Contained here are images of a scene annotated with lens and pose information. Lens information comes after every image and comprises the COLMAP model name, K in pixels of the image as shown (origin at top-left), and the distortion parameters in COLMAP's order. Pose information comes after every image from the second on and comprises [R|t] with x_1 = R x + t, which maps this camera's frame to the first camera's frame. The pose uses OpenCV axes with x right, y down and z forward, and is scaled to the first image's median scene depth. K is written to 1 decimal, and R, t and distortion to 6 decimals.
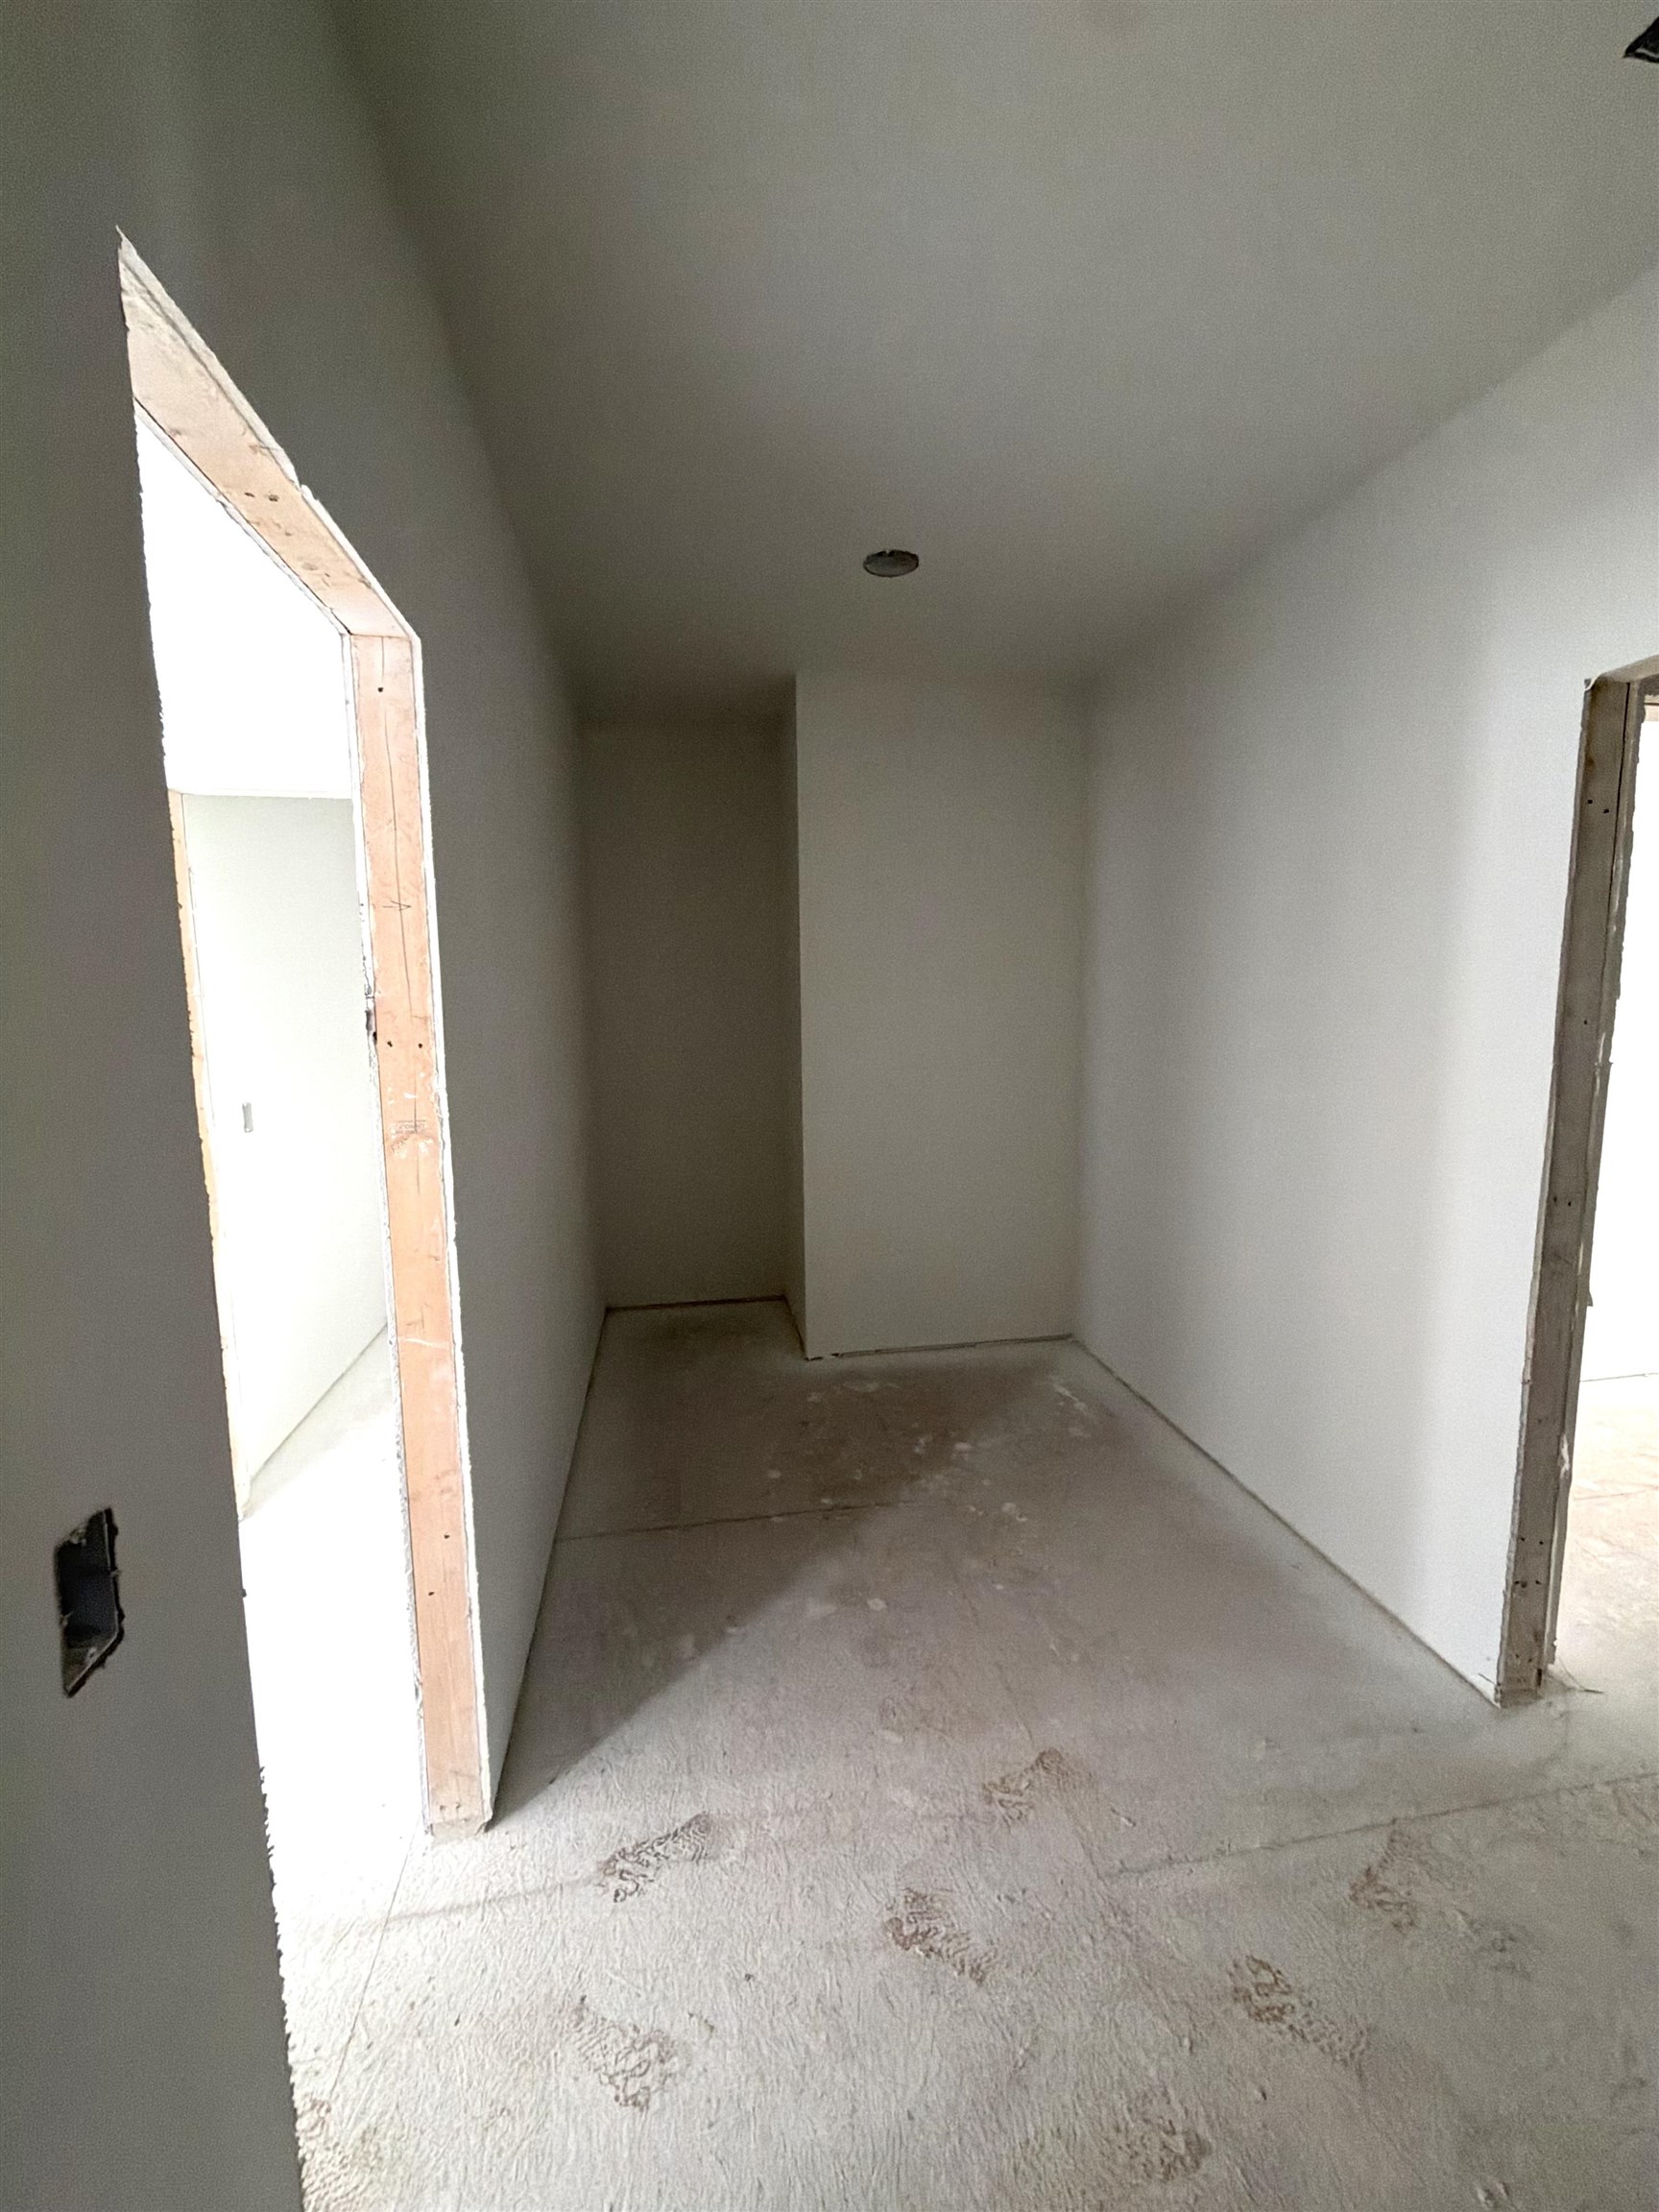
lens RADIAL K [[873.4, 0, 835.9], [0, 873.4, 1096.4], [0, 0, 1]] dist [-0.000247, -0.000267]
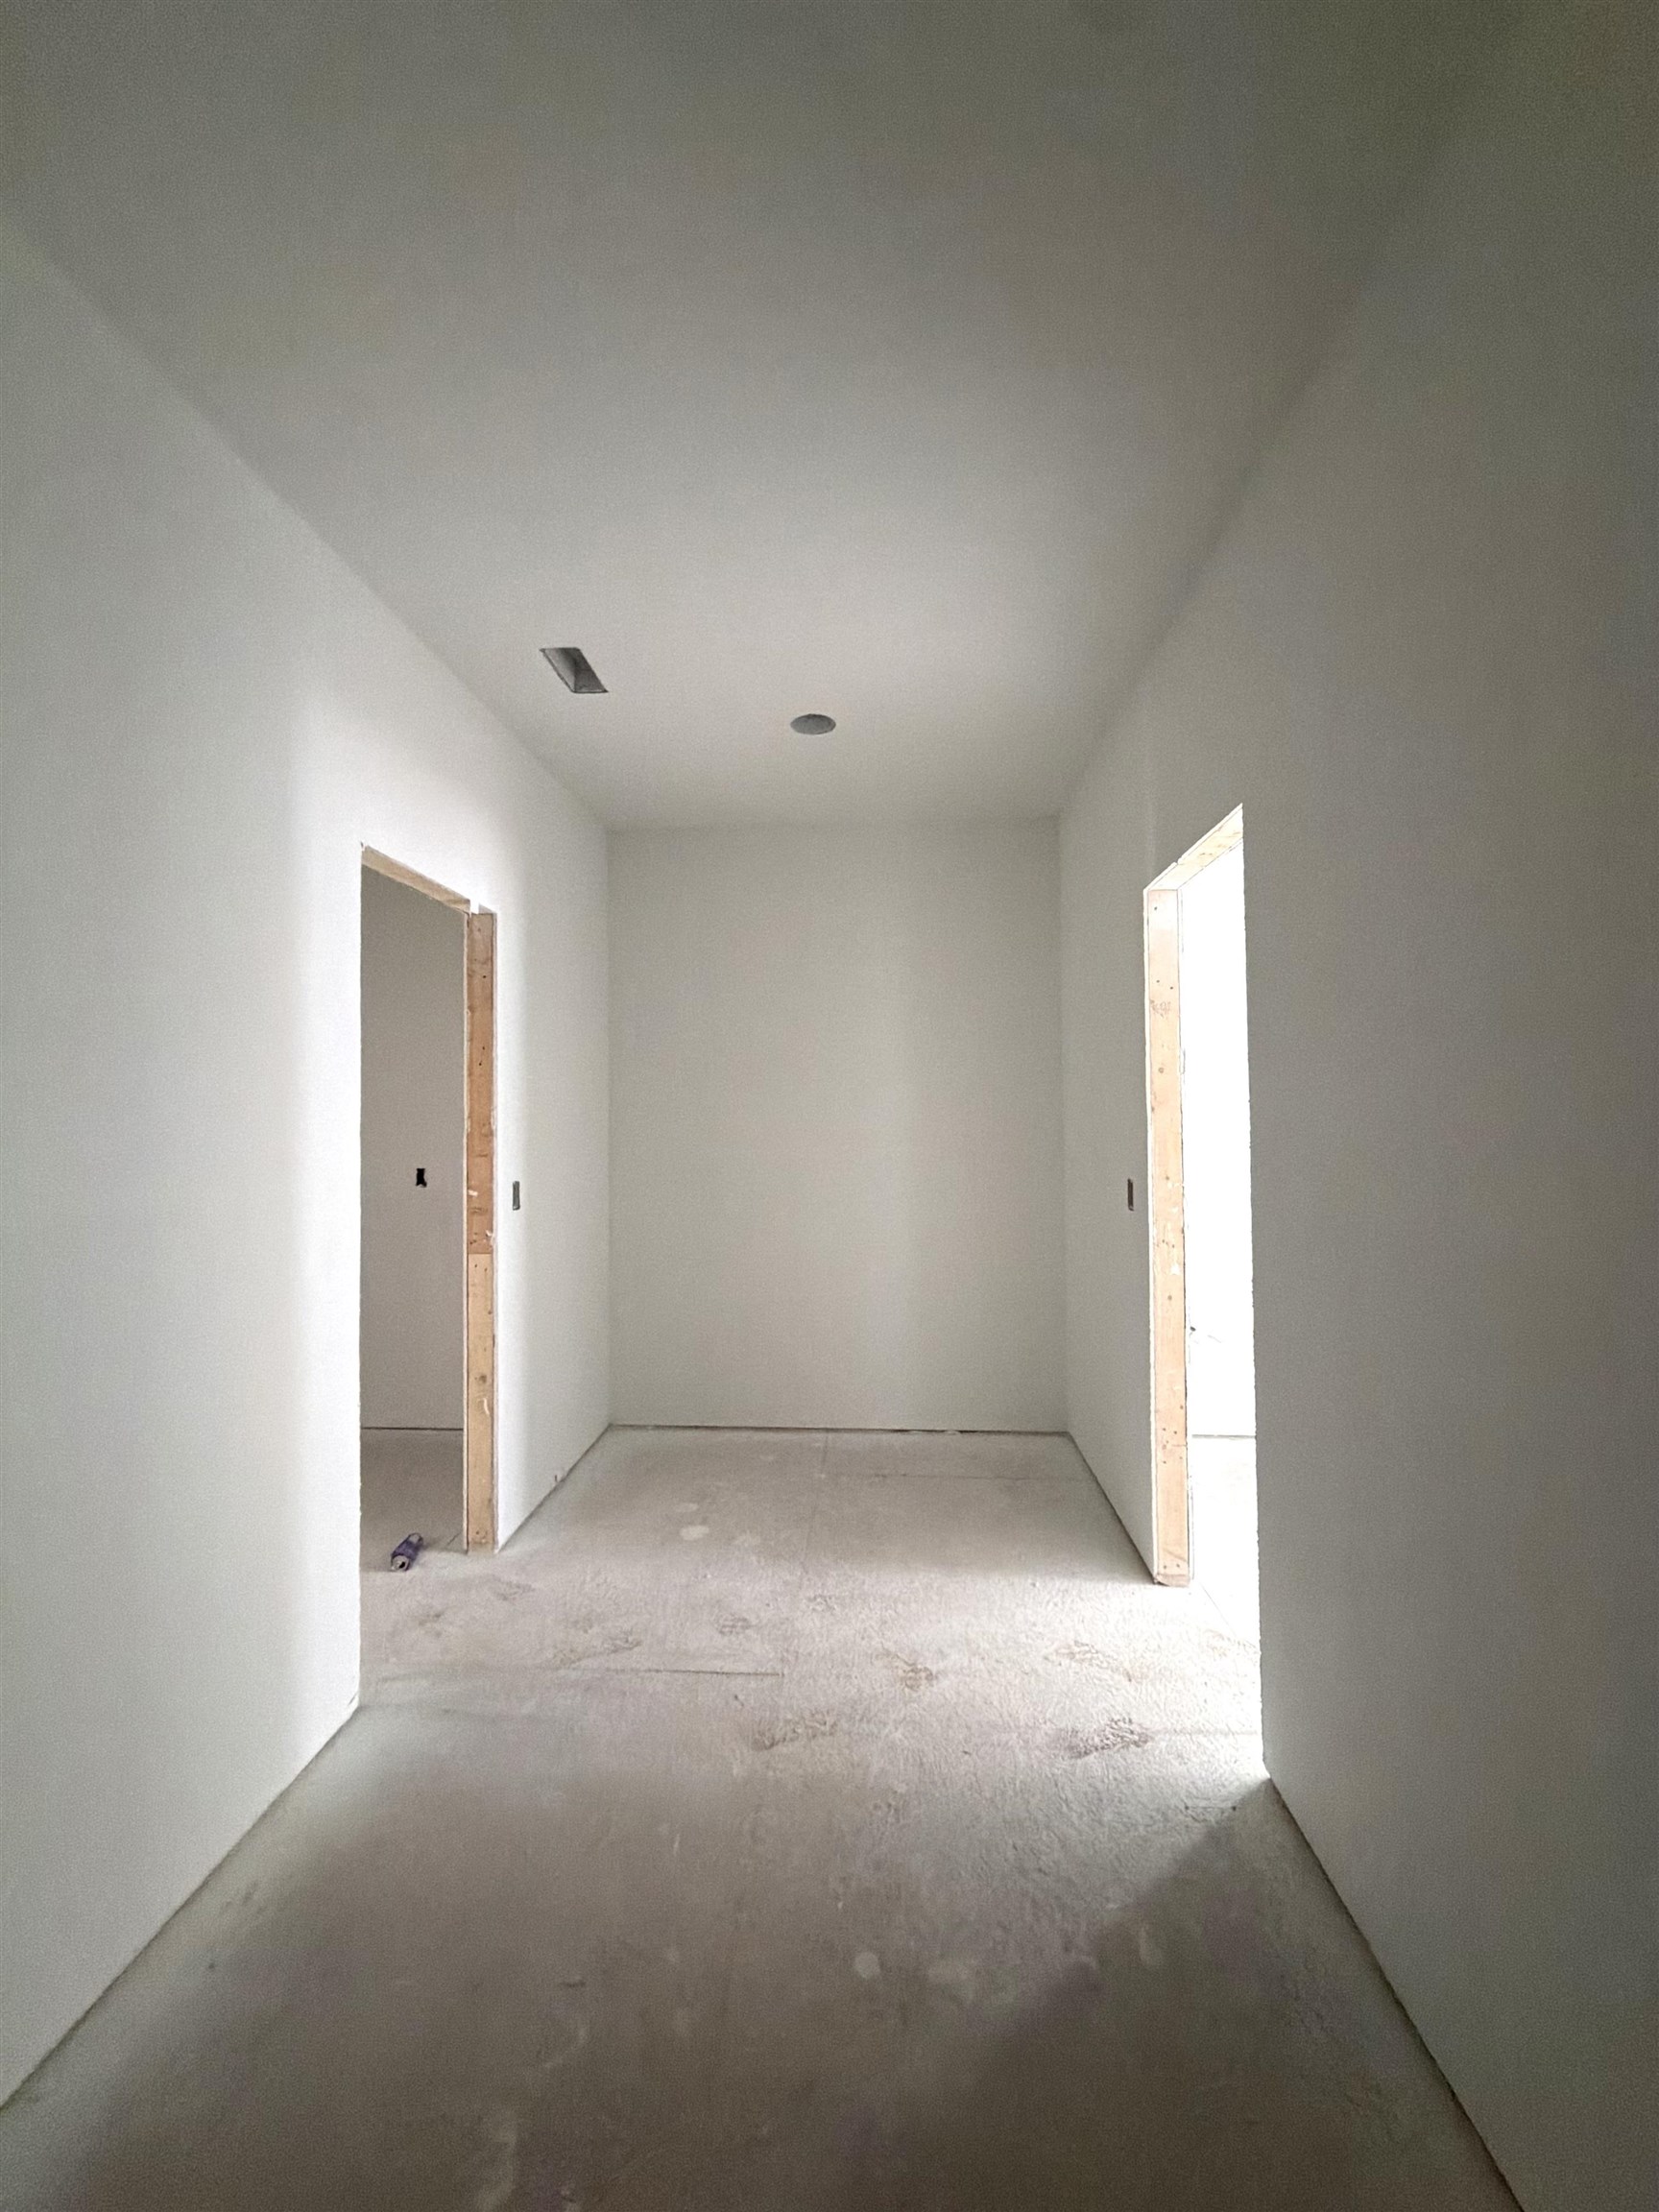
lens RADIAL K [[873.4, 0, 835.9], [0, 873.4, 1096.4], [0, 0, 1]] dist [-0.000247, -0.000267]
pose [[-0.971578, 0.023436, 0.235557, -0.136335], [0.047348, 0.994218, 0.096379, -0.186389], [-0.231936, 0.104793, -0.967070, 2.114917]]
